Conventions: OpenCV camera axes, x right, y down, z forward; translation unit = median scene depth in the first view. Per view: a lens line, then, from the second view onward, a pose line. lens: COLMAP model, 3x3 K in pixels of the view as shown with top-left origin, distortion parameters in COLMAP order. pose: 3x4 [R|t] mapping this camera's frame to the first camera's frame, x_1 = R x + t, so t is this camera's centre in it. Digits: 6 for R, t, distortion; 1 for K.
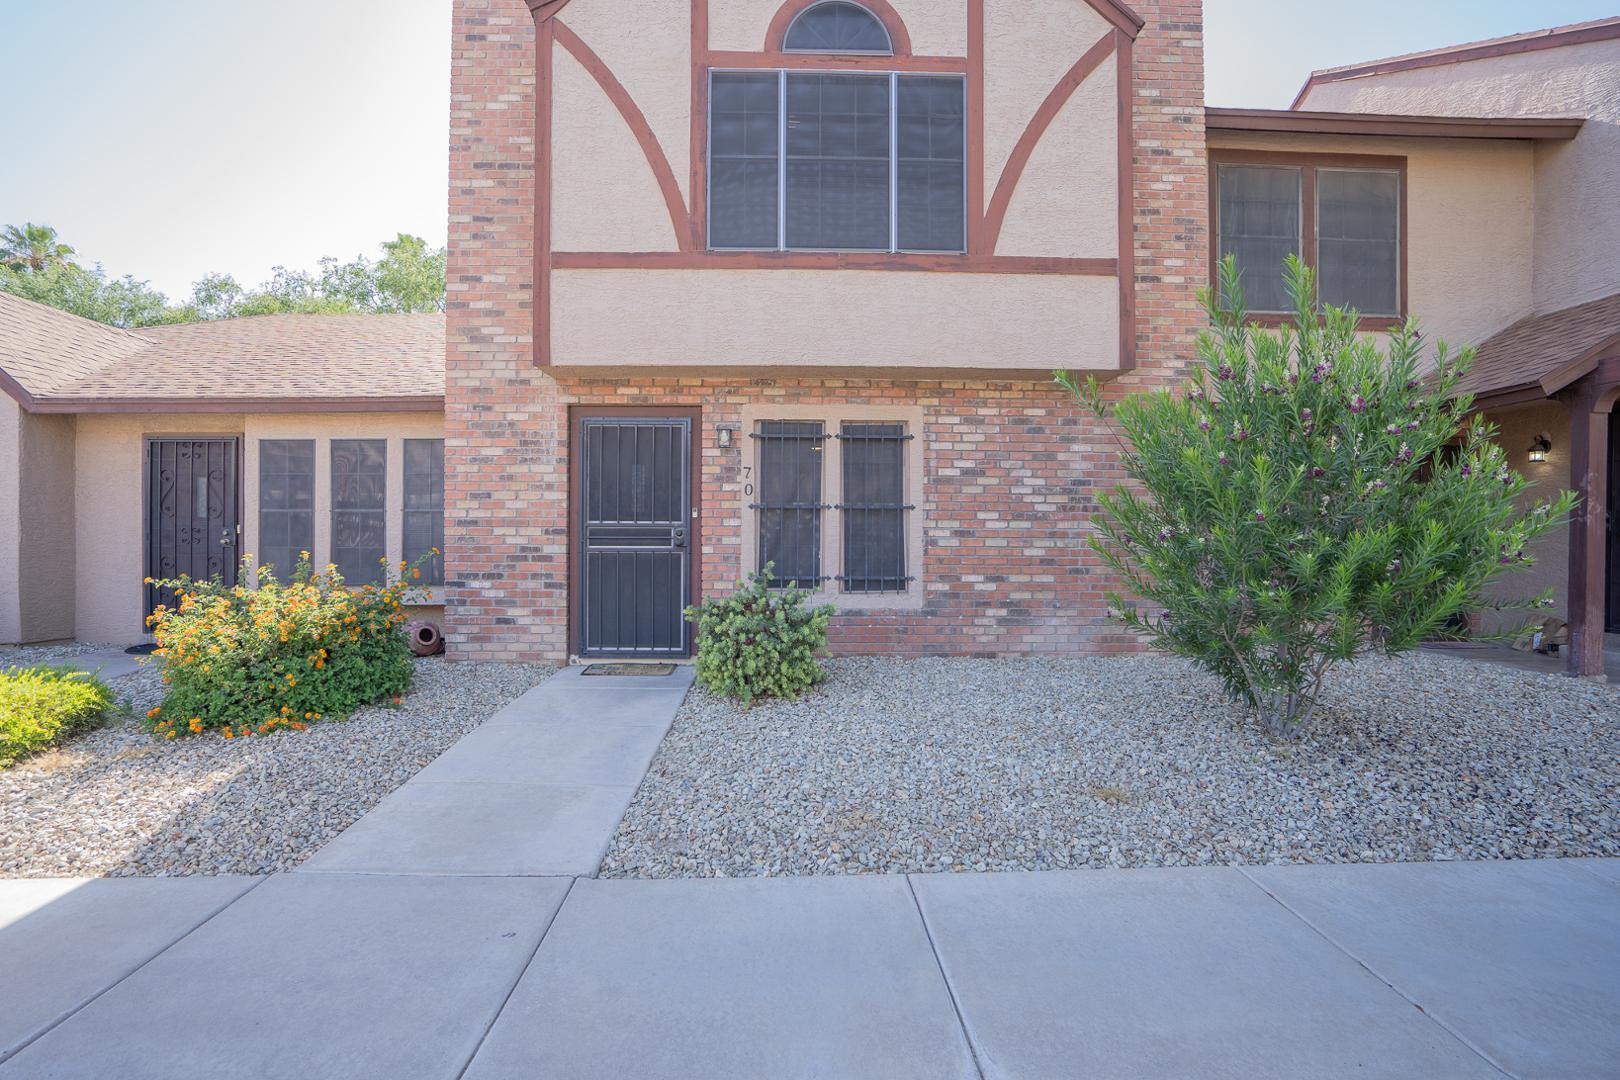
lens RADIAL K [[751.4, 0, 809.1], [0, 751.4, 542.2], [0, 0, 1]] dist [-0.053950, 0.018443]
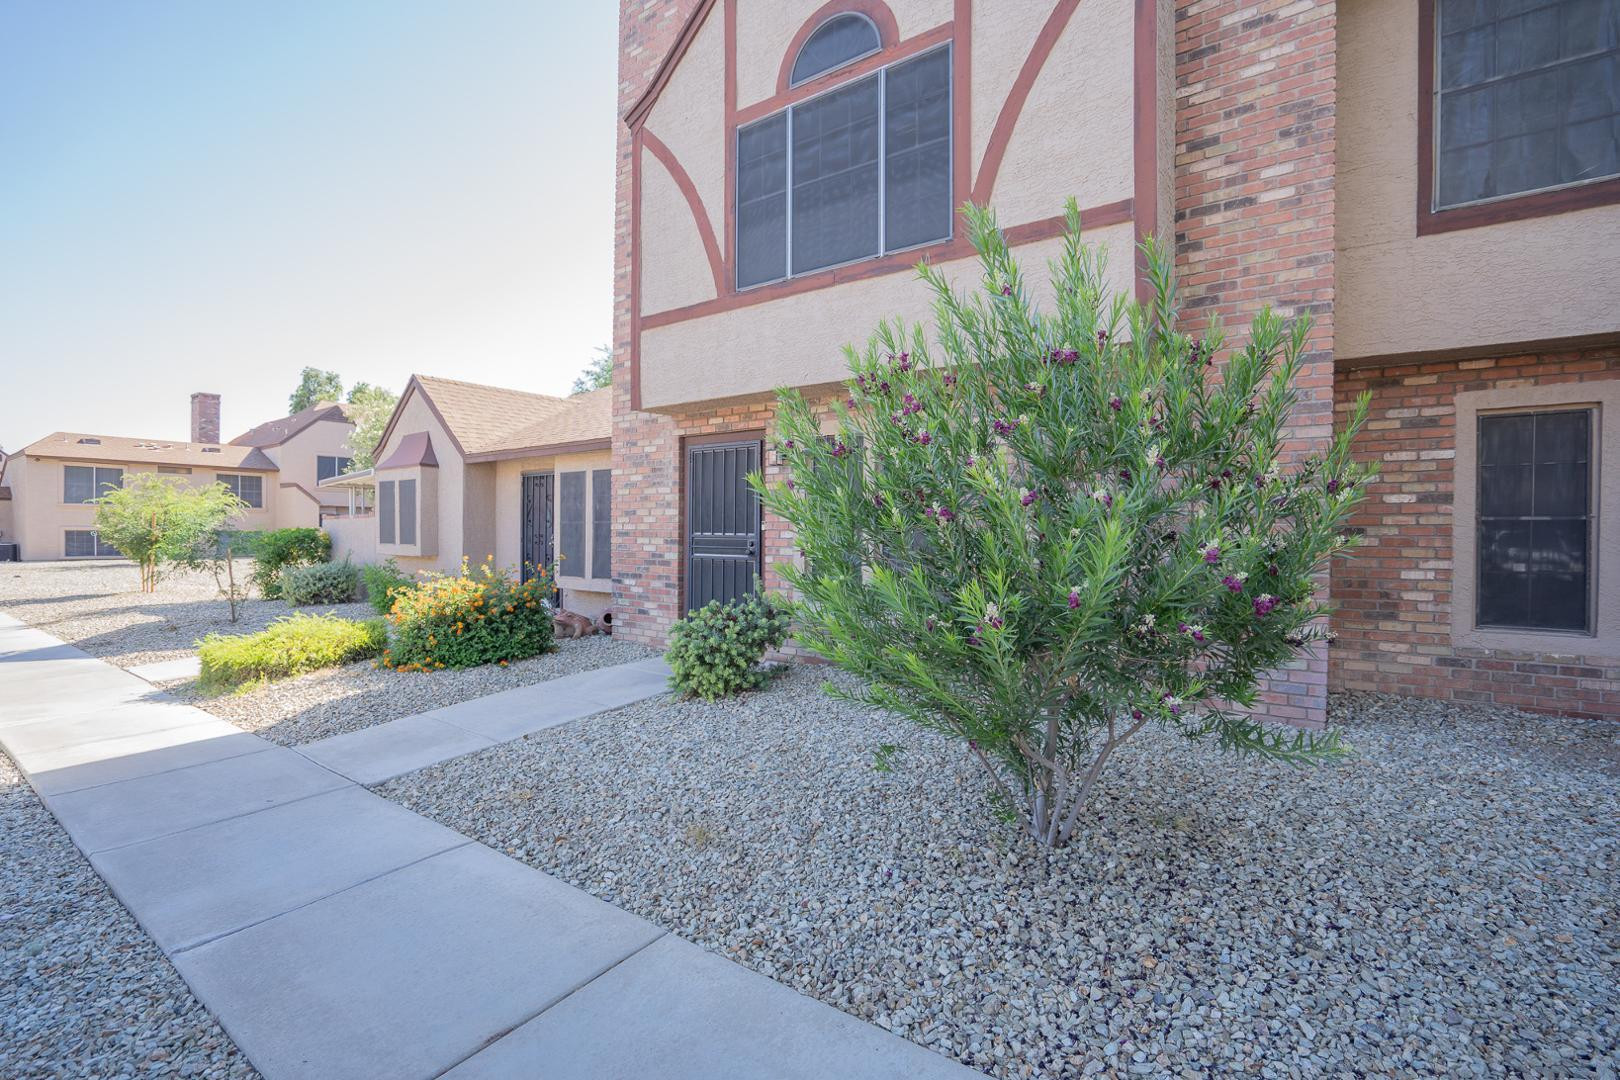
lens RADIAL K [[751.4, 0, 798.8], [0, 751.4, 533.5], [0, 0, 1]] dist [-0.053950, 0.018443]
pose [[0.782577, 0.005014, -0.622533, 0.588865], [-0.005048, 0.999986, 0.001707, -0.030348], [0.622533, 0.001807, 0.782591, 0.169898]]
